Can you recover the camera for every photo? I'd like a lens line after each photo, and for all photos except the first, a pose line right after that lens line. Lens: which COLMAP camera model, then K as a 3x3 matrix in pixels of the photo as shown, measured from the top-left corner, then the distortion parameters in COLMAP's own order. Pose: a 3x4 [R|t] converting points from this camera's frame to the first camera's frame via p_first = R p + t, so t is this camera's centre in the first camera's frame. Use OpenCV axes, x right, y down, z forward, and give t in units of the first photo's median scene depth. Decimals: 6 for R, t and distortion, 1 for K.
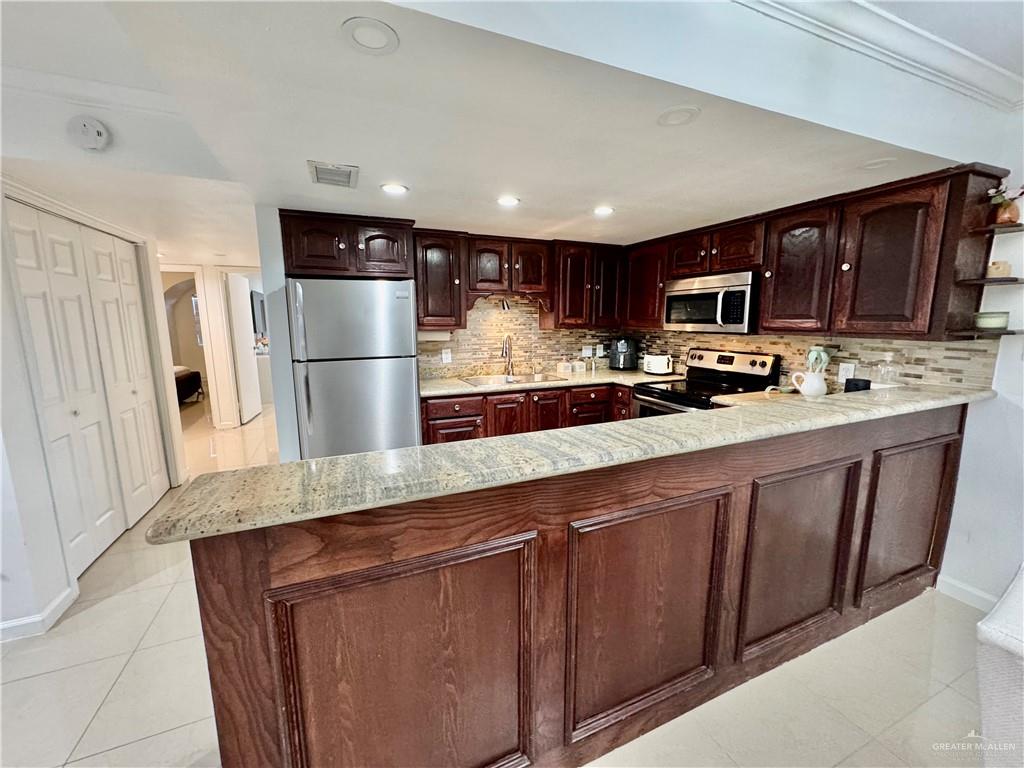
lens RADIAL K [[409.8, 0, 510.3], [0, 409.8, 383.0], [0, 0, 1]] dist [-0.001770, 0.000414]
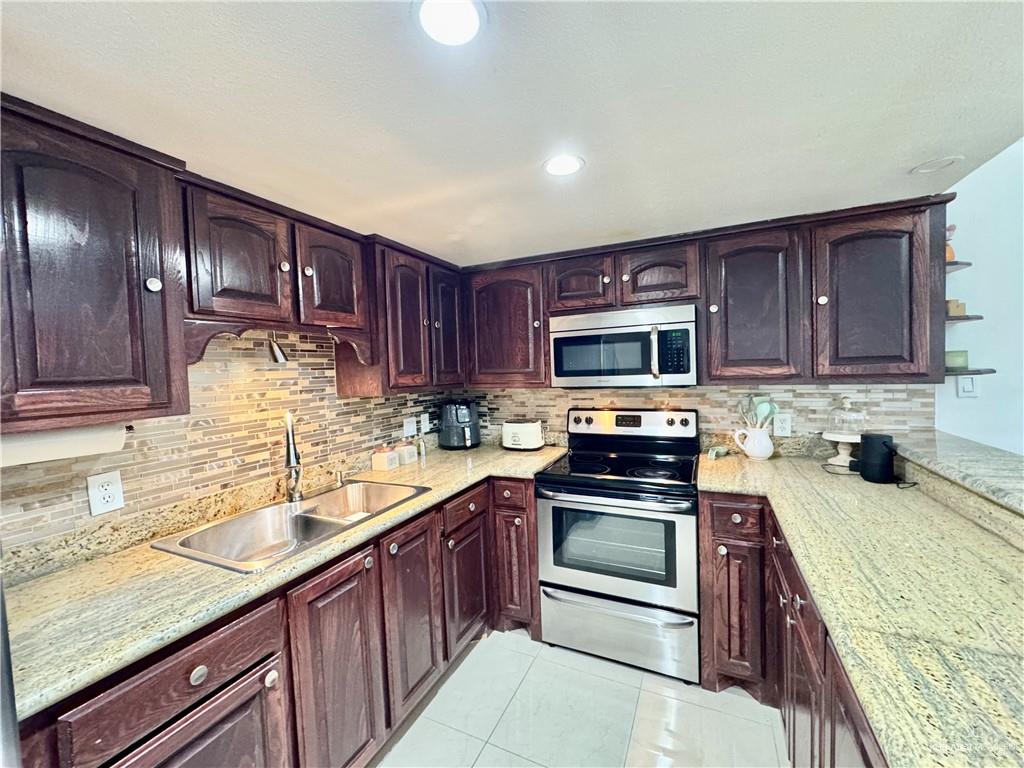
lens RADIAL K [[409.8, 0, 512.6], [0, 409.8, 381.3], [0, 0, 1]] dist [-0.001770, 0.000414]
pose [[0.747516, -0.047524, 0.662541, -0.141151], [0.137272, 0.986958, -0.084083, -0.095963], [-0.649904, 0.153801, 0.744291, 0.565630]]
